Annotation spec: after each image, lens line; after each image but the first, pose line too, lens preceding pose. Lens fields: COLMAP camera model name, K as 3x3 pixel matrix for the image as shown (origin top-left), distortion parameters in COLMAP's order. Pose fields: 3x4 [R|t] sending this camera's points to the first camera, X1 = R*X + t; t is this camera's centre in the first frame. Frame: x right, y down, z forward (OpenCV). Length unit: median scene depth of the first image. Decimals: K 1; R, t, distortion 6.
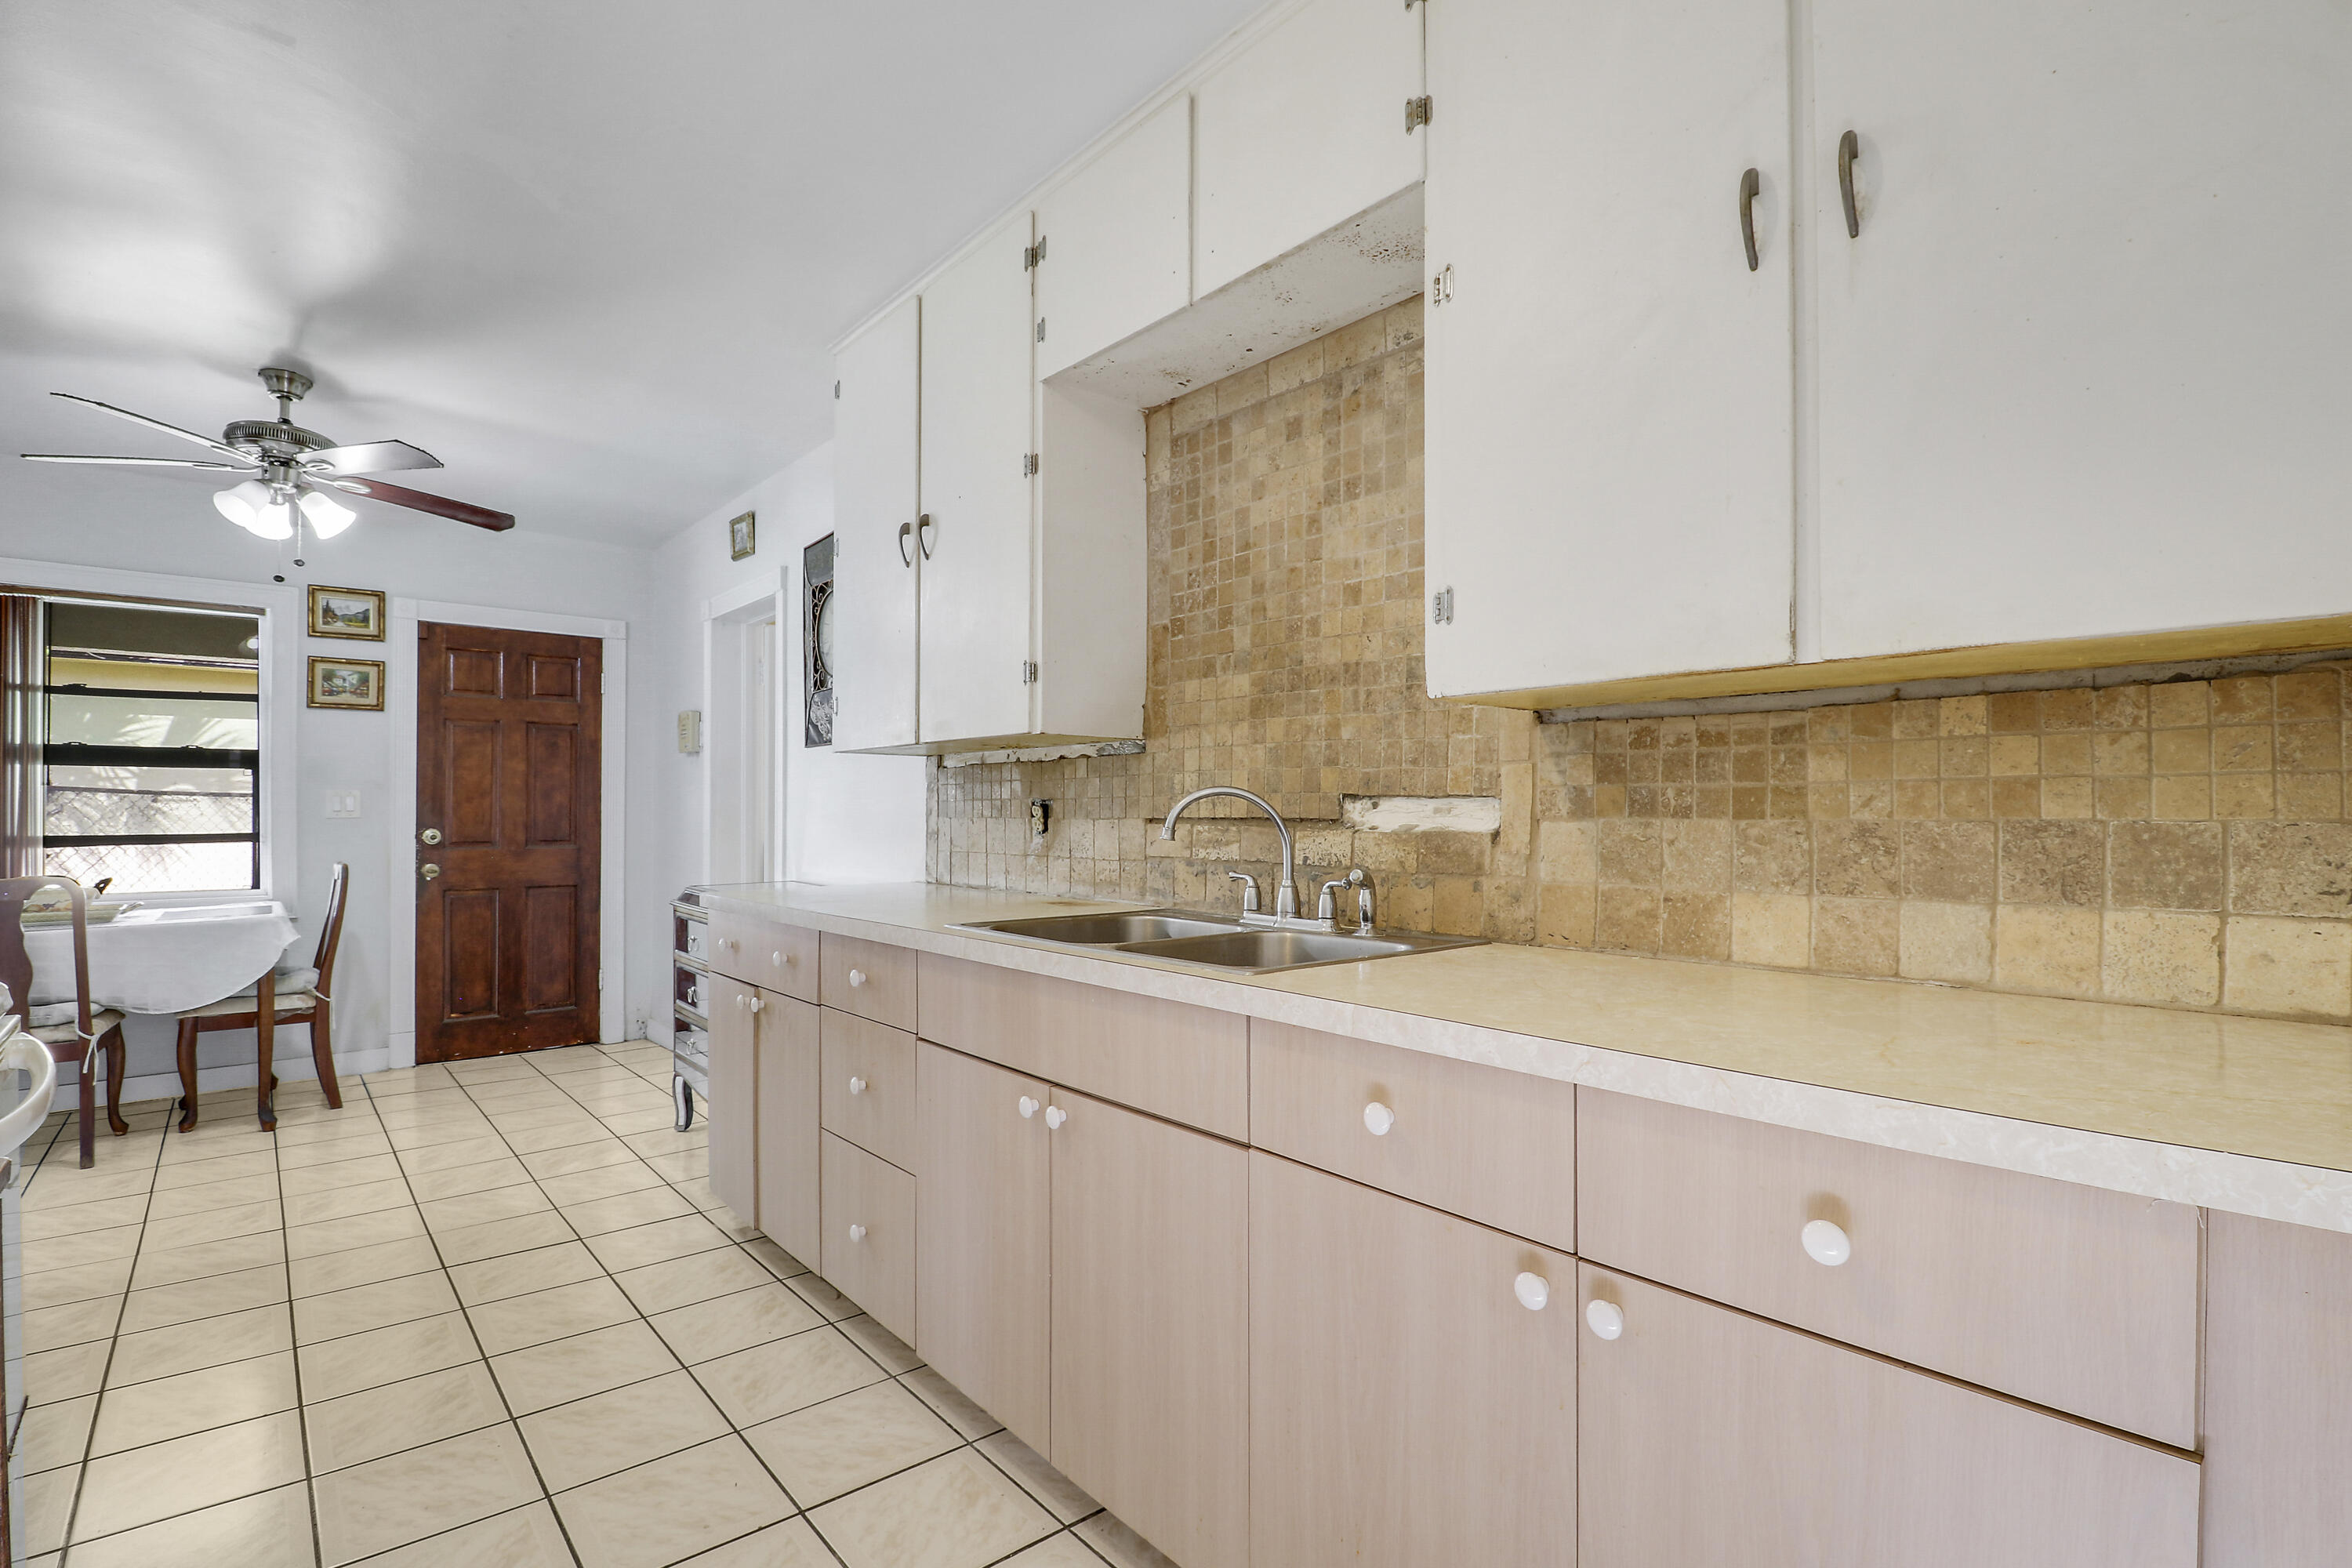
lens RADIAL K [[1123.5, 0, 1168.2], [0, 1123.5, 816.6], [0, 0, 1]] dist [-0.023198, 0.000060]
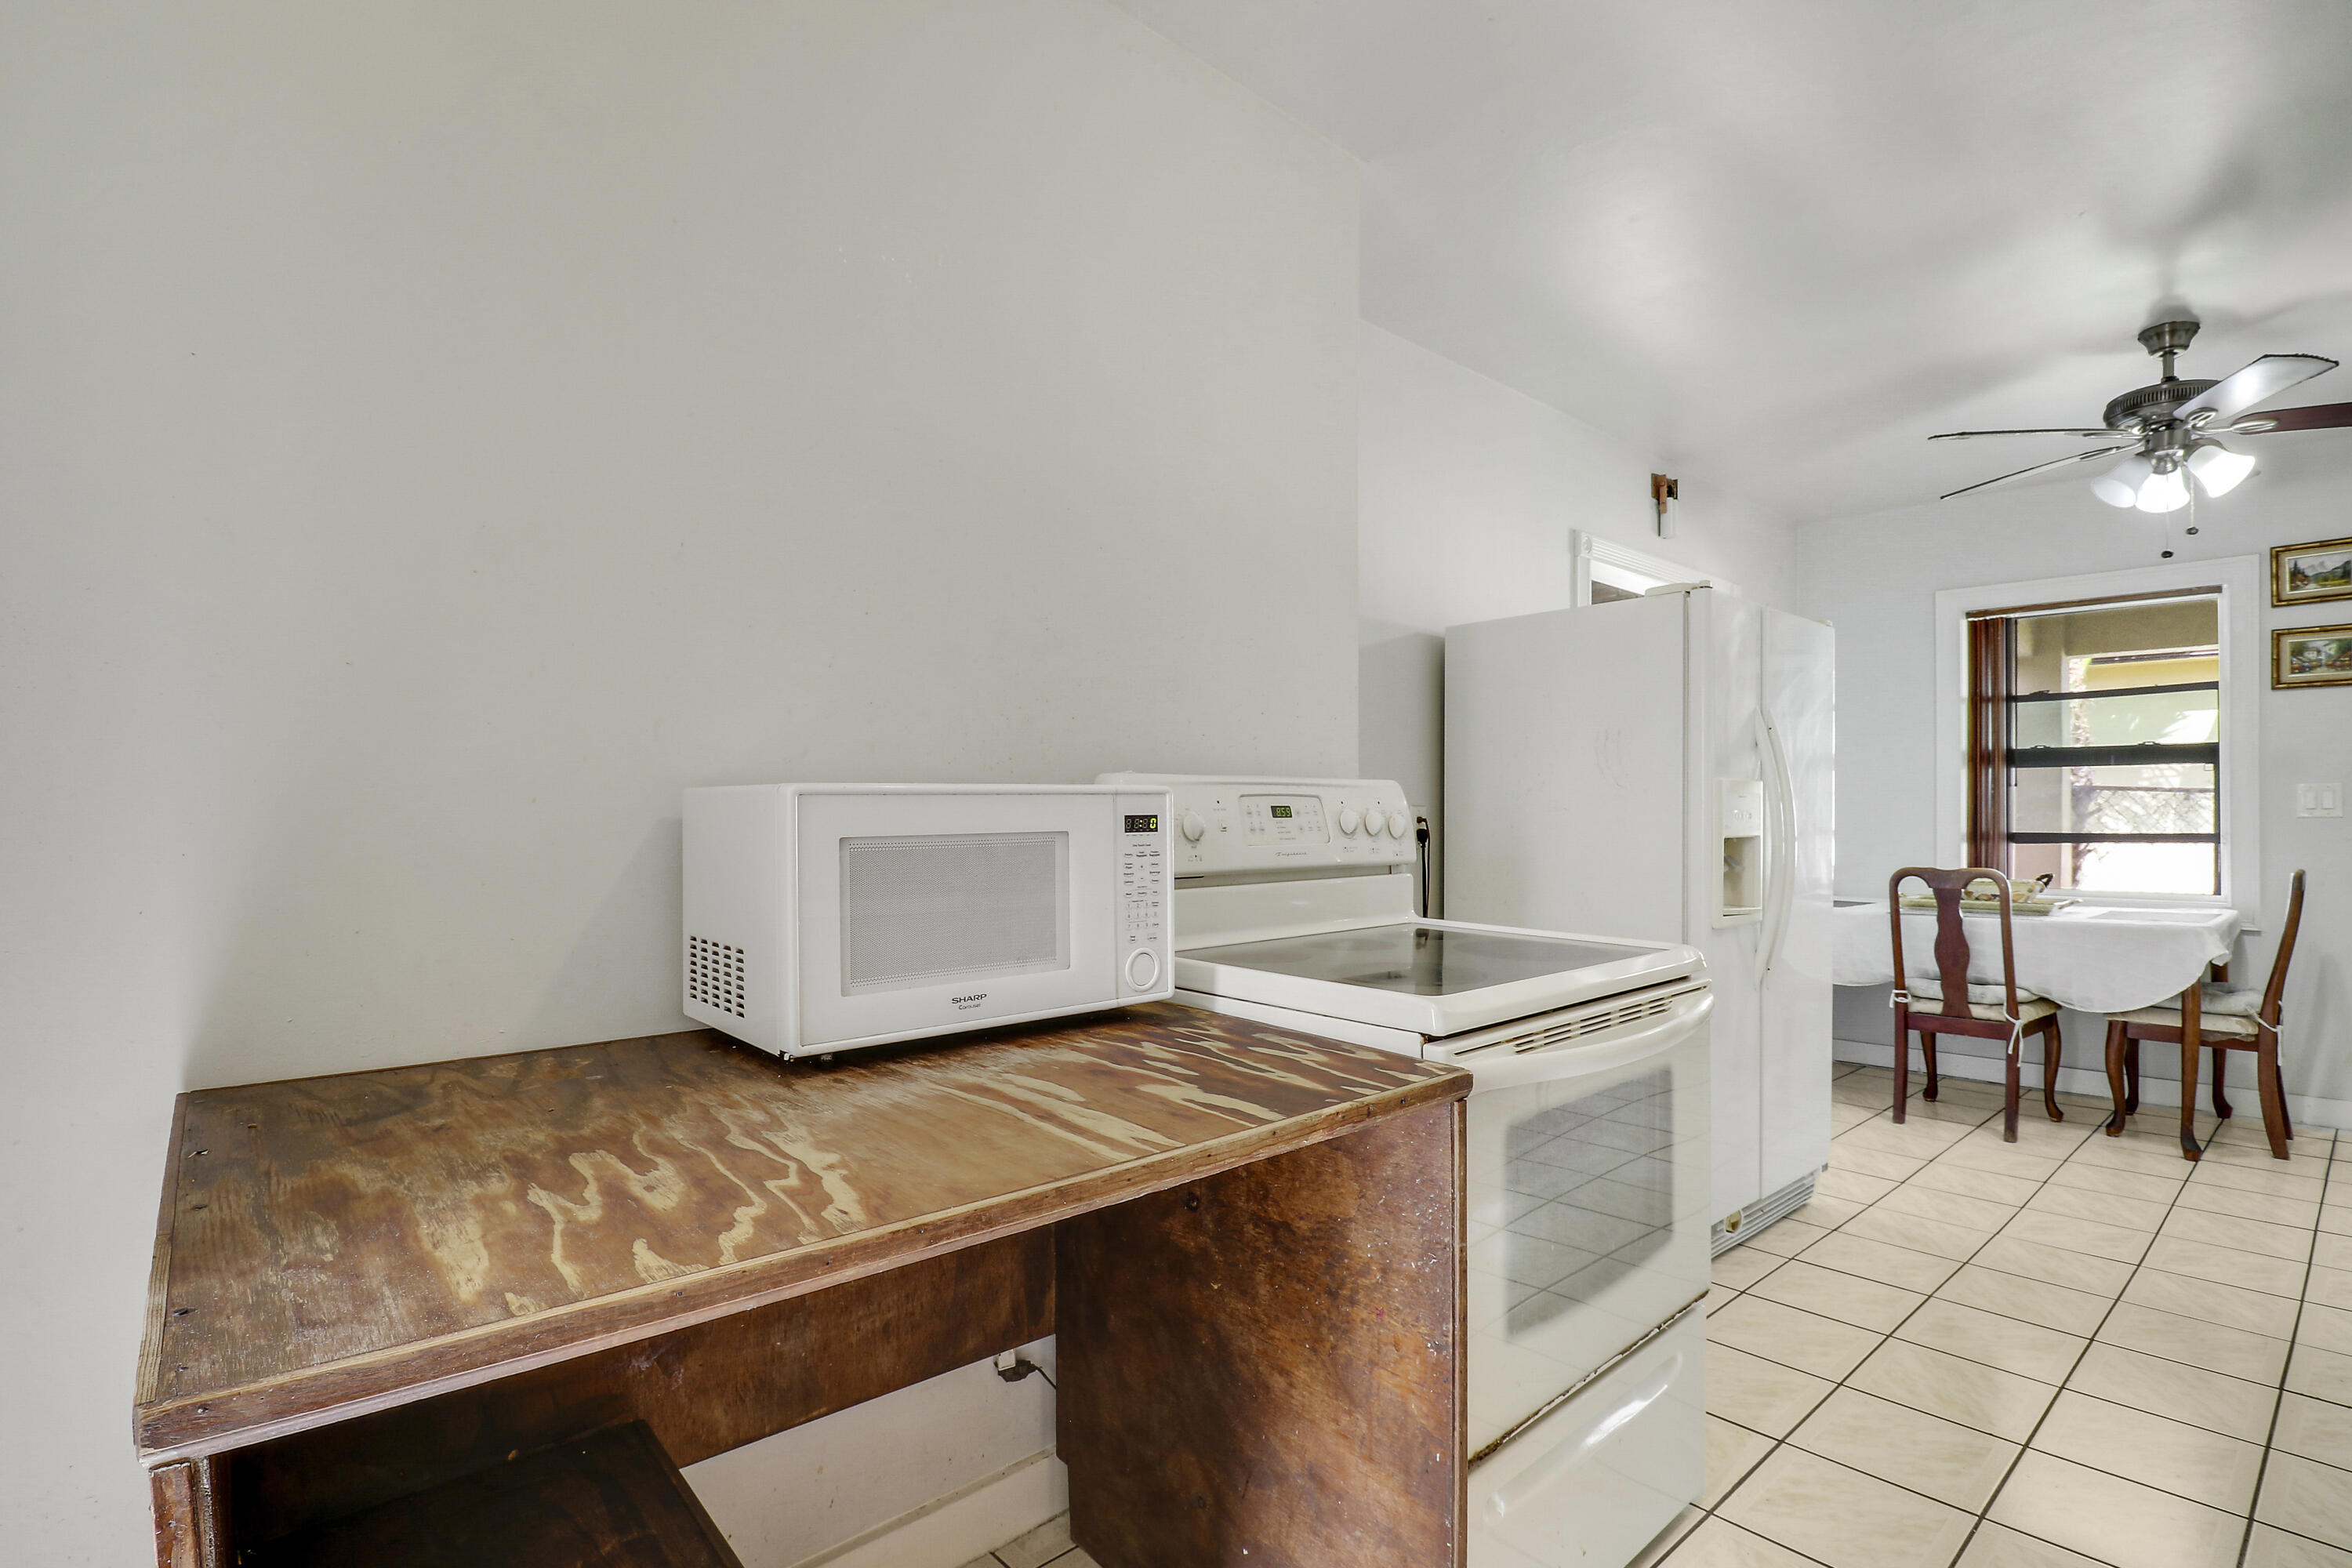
lens RADIAL K [[1123.5, 0, 1168.2], [0, 1123.5, 816.6], [0, 0, 1]] dist [-0.023198, 0.000060]
pose [[0.026532, 0.003397, -0.999642, 0.067708], [-0.001194, 0.999994, 0.003367, -0.001044], [0.999647, 0.001104, 0.026536, 0.130579]]
